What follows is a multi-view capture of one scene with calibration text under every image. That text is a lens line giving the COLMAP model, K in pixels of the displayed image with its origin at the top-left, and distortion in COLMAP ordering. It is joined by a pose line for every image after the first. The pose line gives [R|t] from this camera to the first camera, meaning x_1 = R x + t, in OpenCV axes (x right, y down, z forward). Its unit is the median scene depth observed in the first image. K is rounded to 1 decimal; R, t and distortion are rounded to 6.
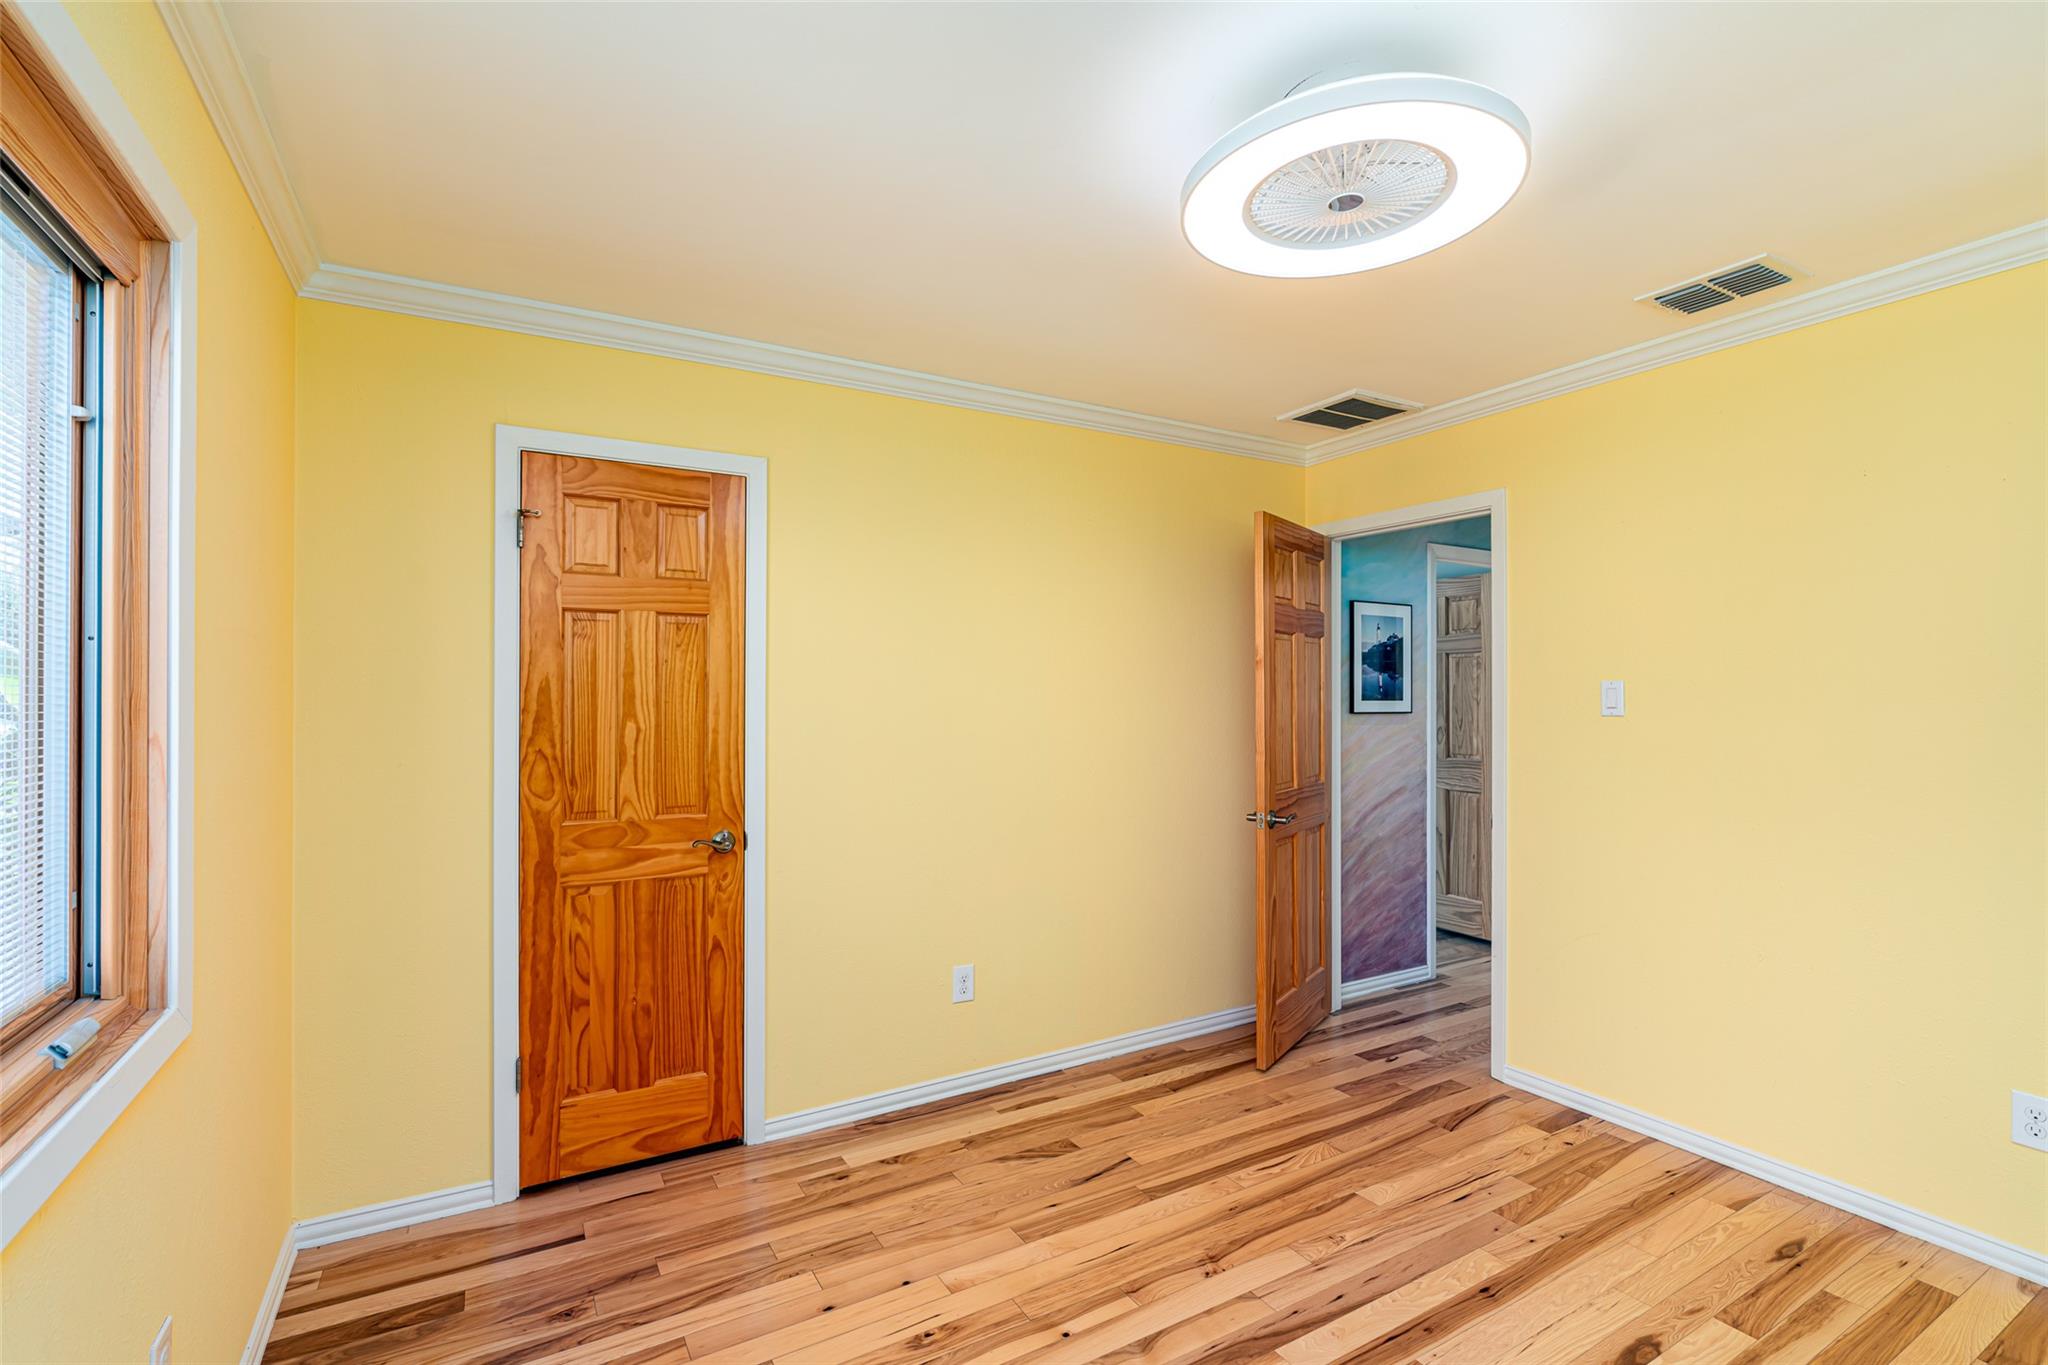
lens RADIAL K [[919.9, 0, 1023.8], [0, 919.9, 684.3], [0, 0, 1]] dist [-0.001960, -0.000257]
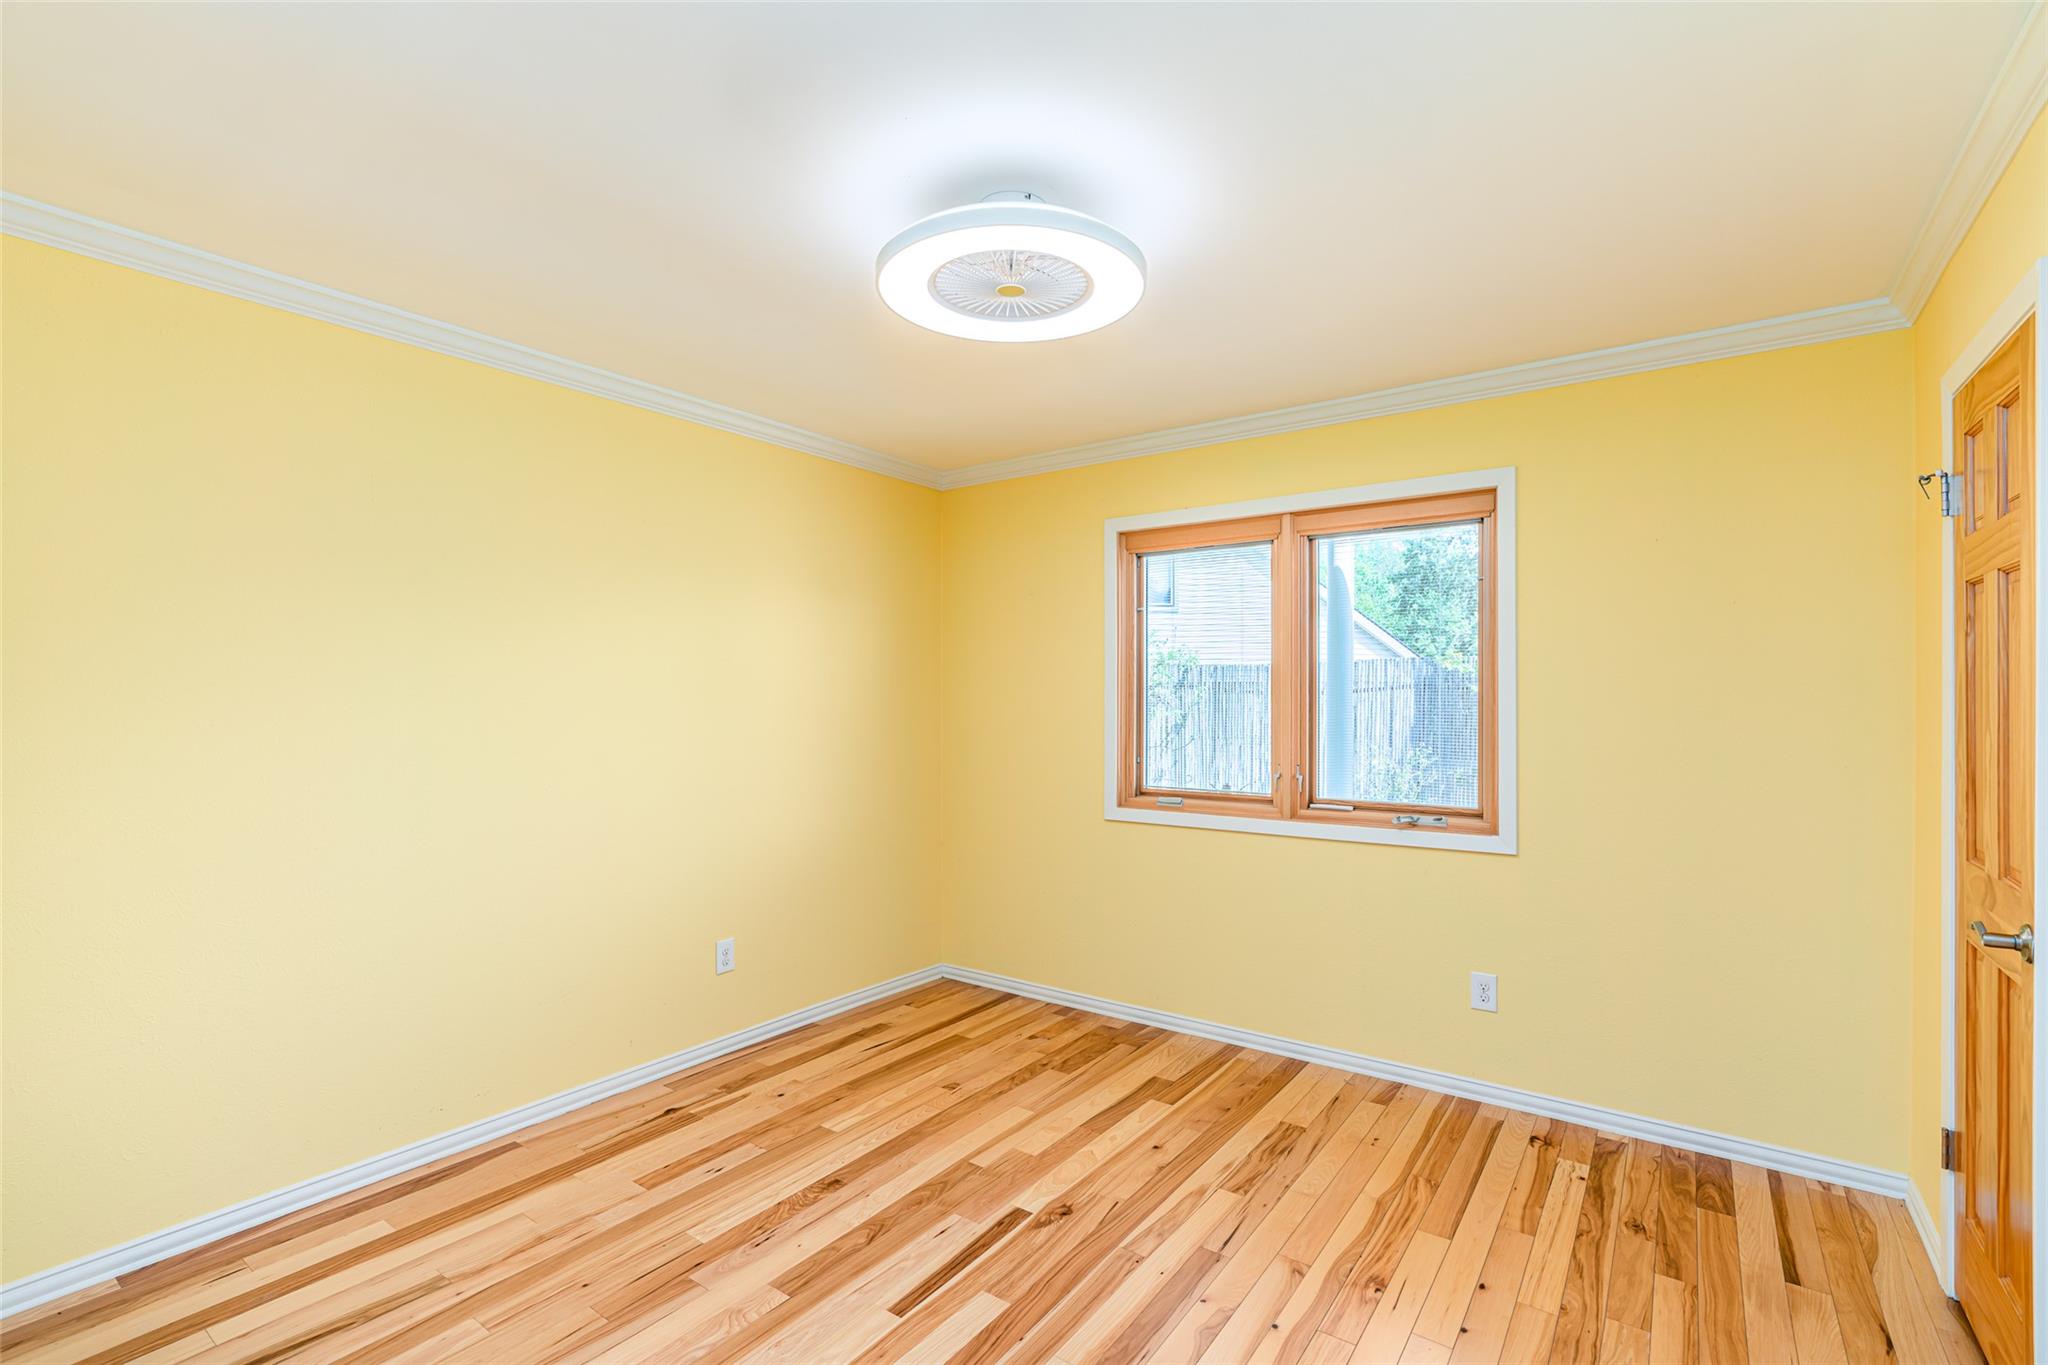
lens RADIAL K [[919.9, 0, 1011.8], [0, 919.9, 689.2], [0, 0, 1]] dist [-0.001960, -0.000257]
pose [[-0.911829, -0.005471, -0.410534, 0.651443], [-0.001561, 0.999950, -0.009857, 0.028054], [0.410568, -0.008347, -0.911792, 1.644026]]
